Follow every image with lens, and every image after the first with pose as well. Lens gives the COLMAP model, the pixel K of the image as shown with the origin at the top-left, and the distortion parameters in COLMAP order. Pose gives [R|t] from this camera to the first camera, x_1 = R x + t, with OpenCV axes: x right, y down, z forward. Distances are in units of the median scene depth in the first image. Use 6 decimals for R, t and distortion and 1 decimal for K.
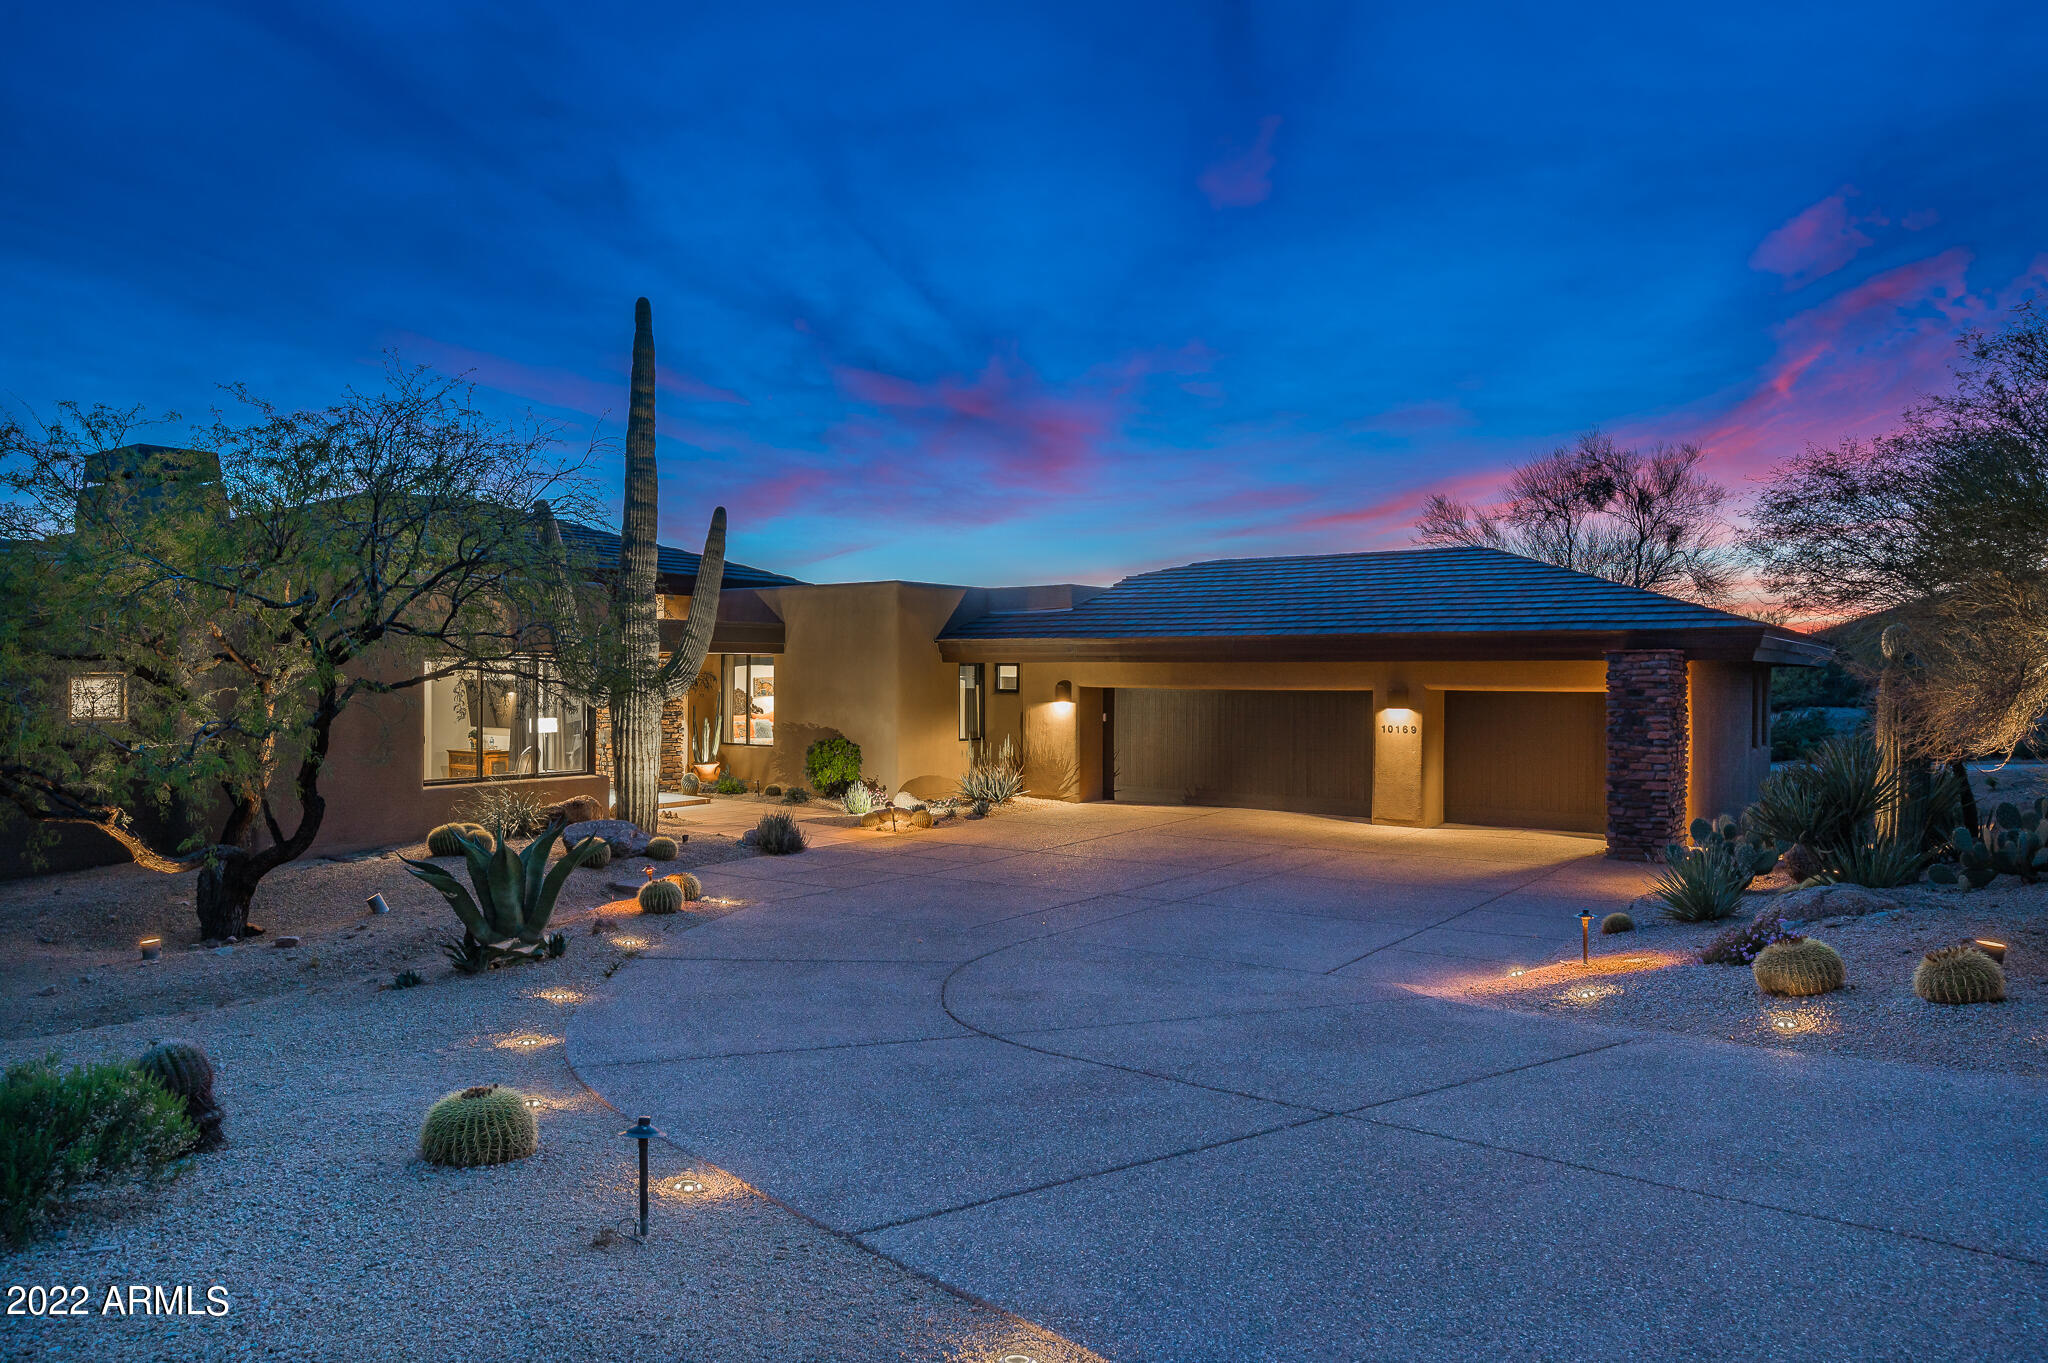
lens RADIAL K [[1300.5, 0, 1021.3], [0, 1300.5, 673.2], [0, 0, 1]] dist [-0.000479, 0.000241]
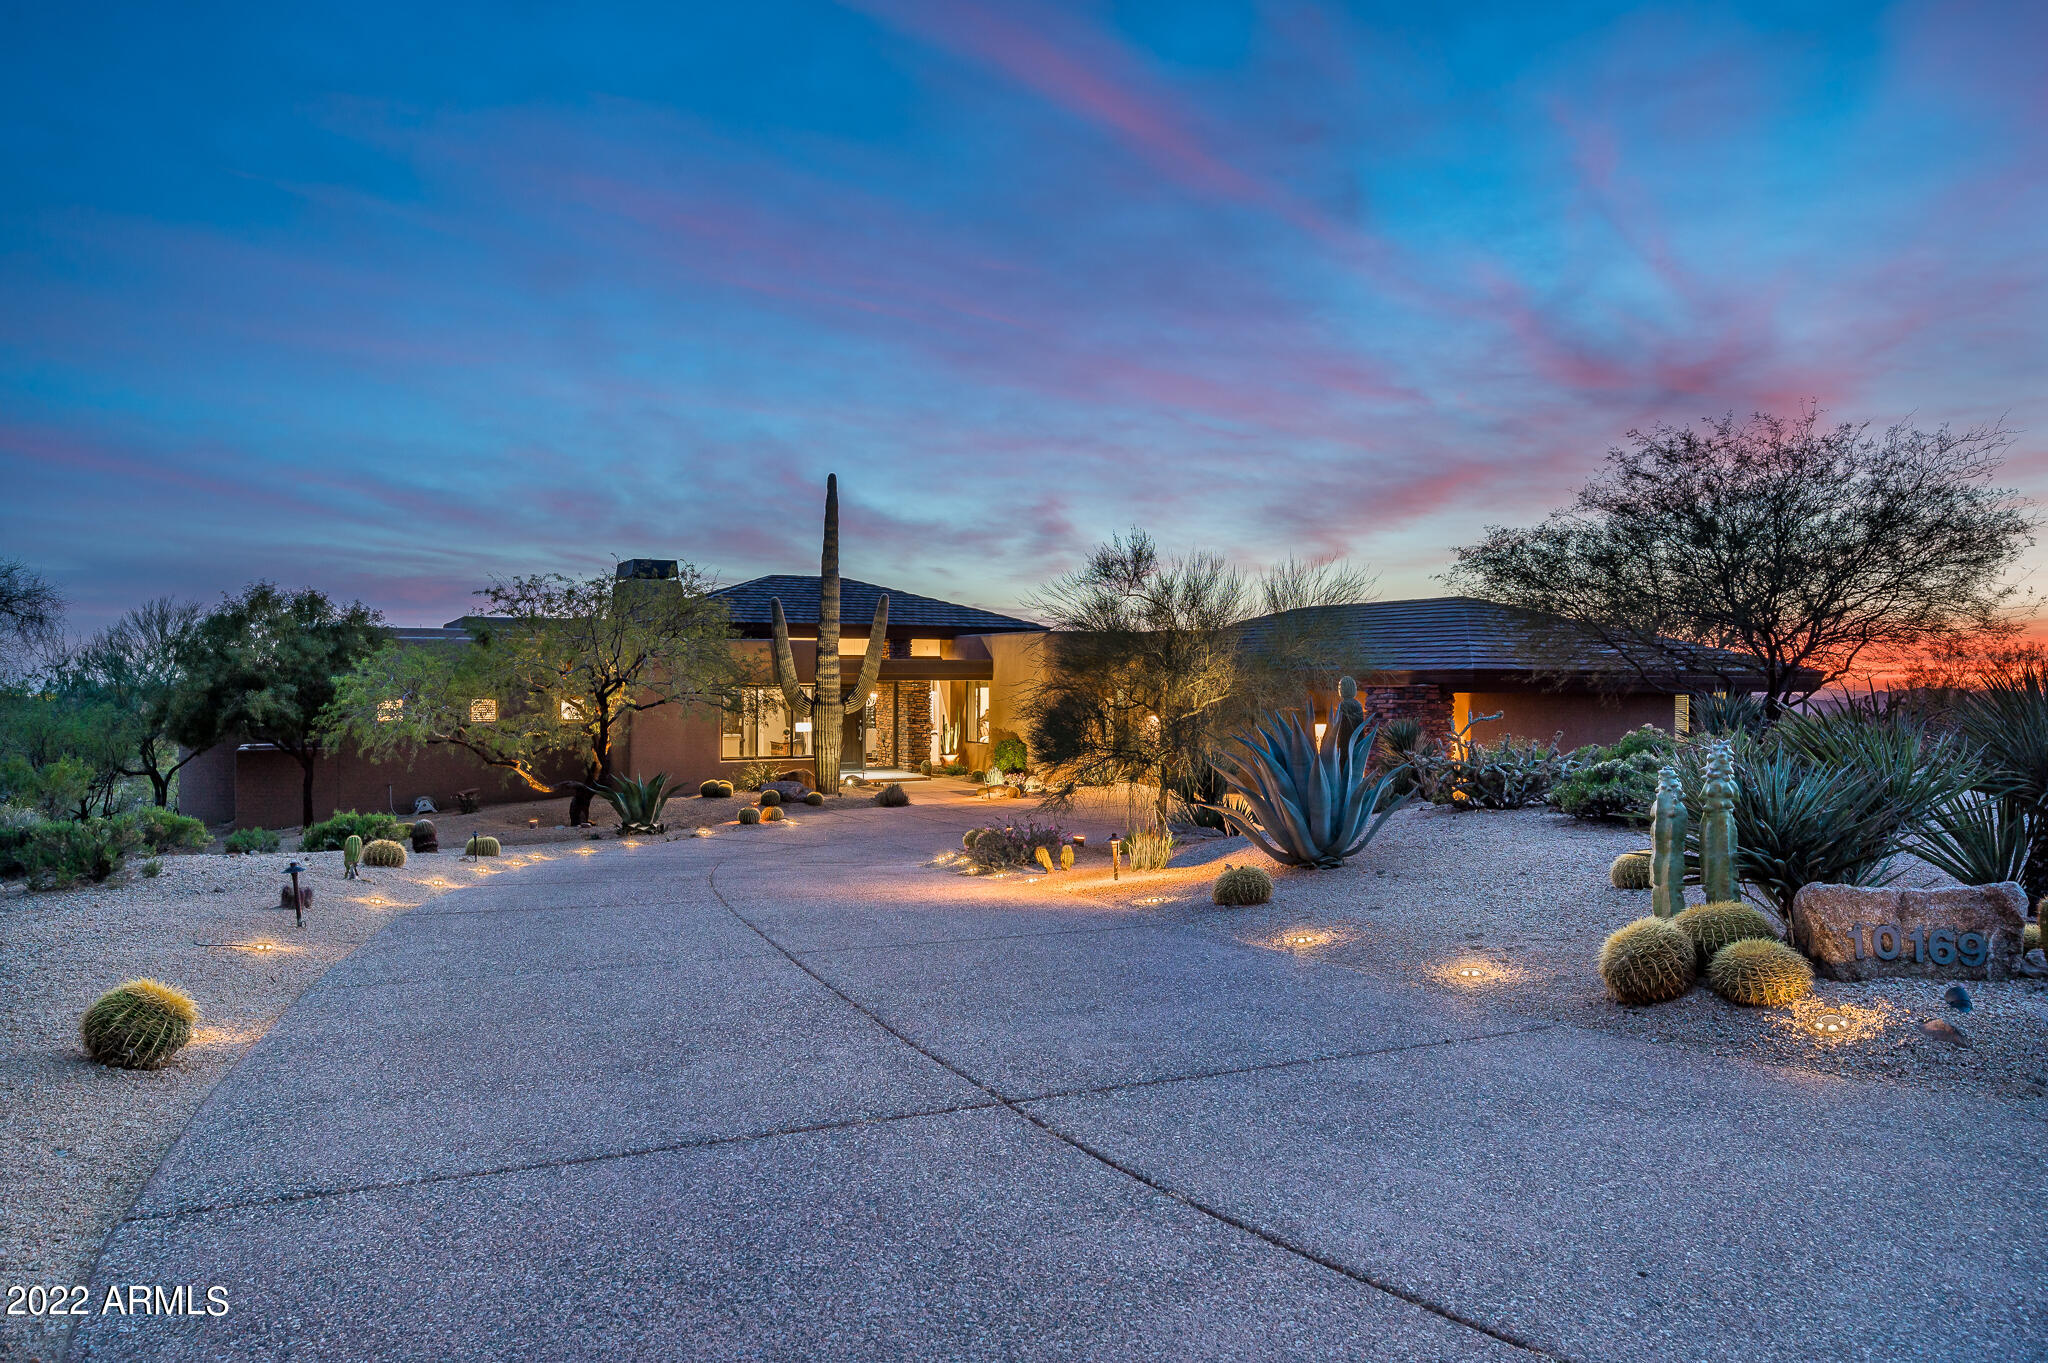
lens RADIAL K [[1300.5, 0, 1024.8], [0, 1300.5, 686.9], [0, 0, 1]] dist [-0.000479, 0.000241]
pose [[0.901013, 0.001680, -0.433788, 0.662308], [0.001670, 0.999972, 0.007342, -0.025399], [0.433788, -0.007340, 0.900985, -0.406822]]
